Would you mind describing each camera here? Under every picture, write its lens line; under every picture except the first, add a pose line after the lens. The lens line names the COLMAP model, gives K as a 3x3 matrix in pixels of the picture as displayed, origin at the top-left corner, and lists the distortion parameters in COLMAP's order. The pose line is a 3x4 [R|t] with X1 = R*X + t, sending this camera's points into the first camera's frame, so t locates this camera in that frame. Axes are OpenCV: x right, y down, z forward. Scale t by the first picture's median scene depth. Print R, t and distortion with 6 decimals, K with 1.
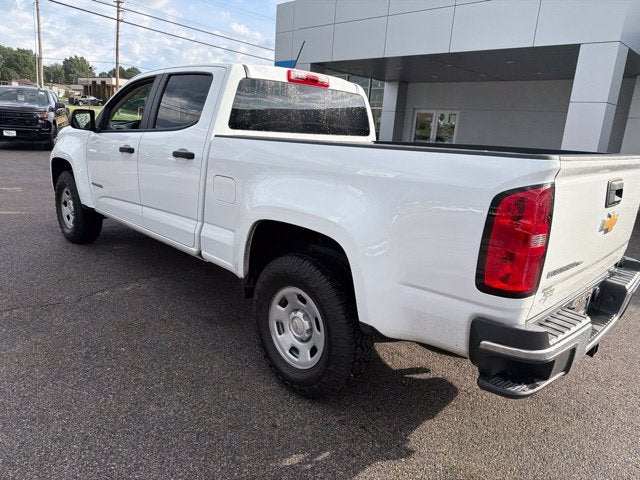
lens RADIAL K [[453.0, 0, 324.3], [0, 453.0, 243.3], [0, 0, 1]] dist [0.024501, -0.030136]
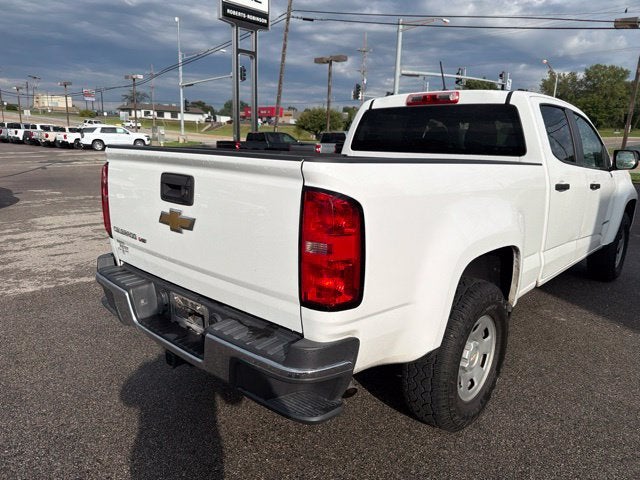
lens RADIAL K [[453.0, 0, 324.8], [0, 453.0, 246.6], [0, 0, 1]] dist [0.024501, -0.030136]
pose [[0.054737, 0.163691, -0.984992, 0.971569], [-0.275370, 0.950690, 0.142688, -0.131243], [0.959779, 0.263427, 0.097114, 0.756134]]
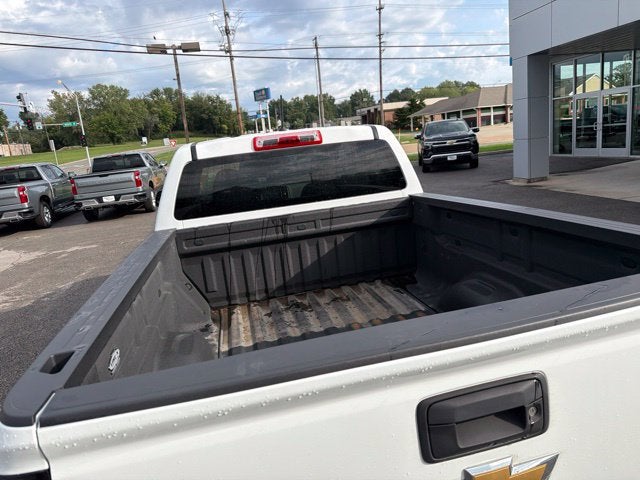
lens RADIAL K [[453.0, 0, 323.9], [0, 453.0, 238.9], [0, 0, 1]] dist [0.024501, -0.030136]
pose [[0.828607, -0.037489, -0.558574, 0.458553], [0.024404, 0.999226, -0.030862, -0.157990], [0.559298, 0.011941, 0.828880, 0.365423]]
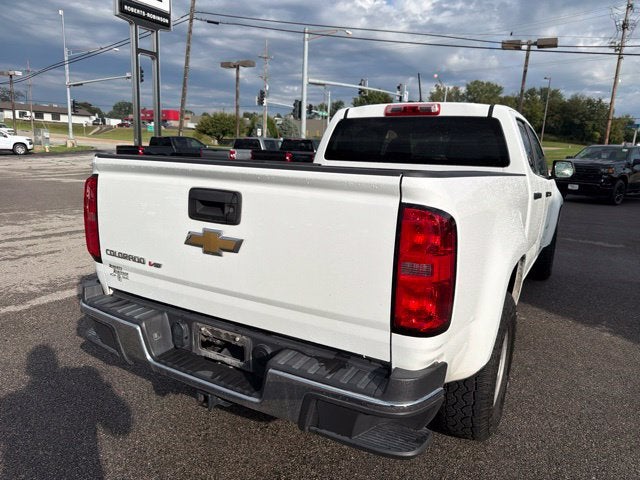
lens RADIAL K [[453.0, 0, 325.4], [0, 453.0, 247.8], [0, 0, 1]] dist [0.024501, -0.030136]
pose [[0.264521, 0.147231, -0.953075, 0.905458], [-0.262891, 0.961857, 0.075624, -0.093857], [0.927856, 0.230551, 0.293138, 0.592905]]
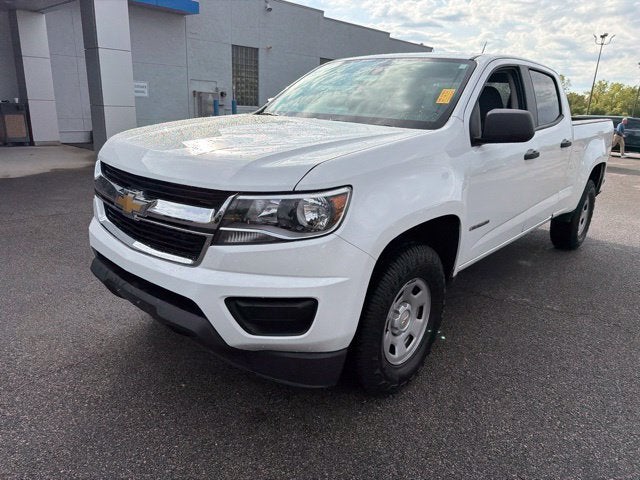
lens RADIAL K [[453.0, 0, 317.2], [0, 453.0, 239.5], [0, 0, 1]] dist [0.024501, -0.030136]
pose [[-0.059639, -0.356346, 0.932449, -1.375594], [0.199773, 0.910953, 0.360909, -0.488732], [-0.978025, 0.207803, 0.016860, 1.530198]]
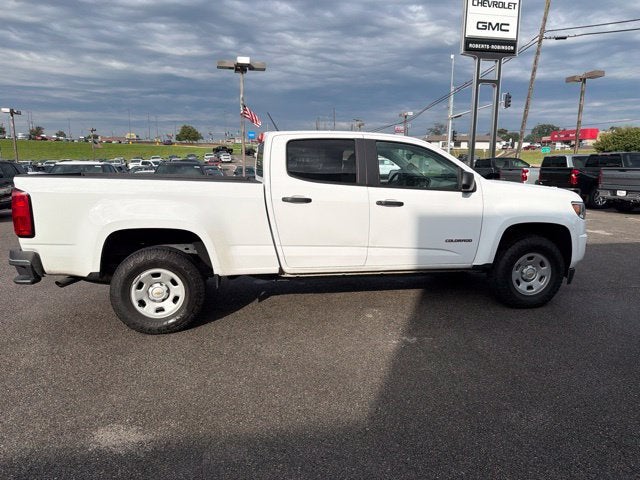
lens RADIAL K [[453.0, 0, 324.5], [0, 453.0, 247.9], [0, 0, 1]] dist [0.024501, -0.030136]
pose [[-0.548039, 0.084489, -0.832175, 1.062420], [-0.249820, 0.932943, 0.259242, -0.455952], [0.798275, 0.349969, -0.490183, 1.960746]]
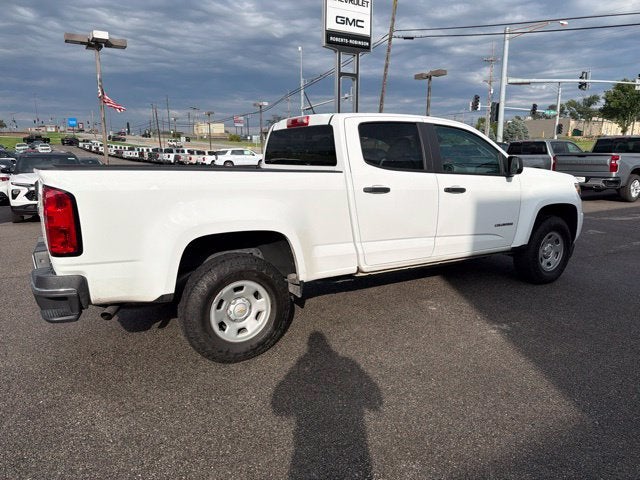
lens RADIAL K [[453.0, 0, 325.9], [0, 453.0, 246.6], [0, 0, 1]] dist [0.024501, -0.030136]
pose [[-0.227914, 0.129270, -0.965062, 1.187451], [-0.255746, 0.948399, 0.187436, -0.286772], [0.939494, 0.289531, -0.183094, 1.385985]]
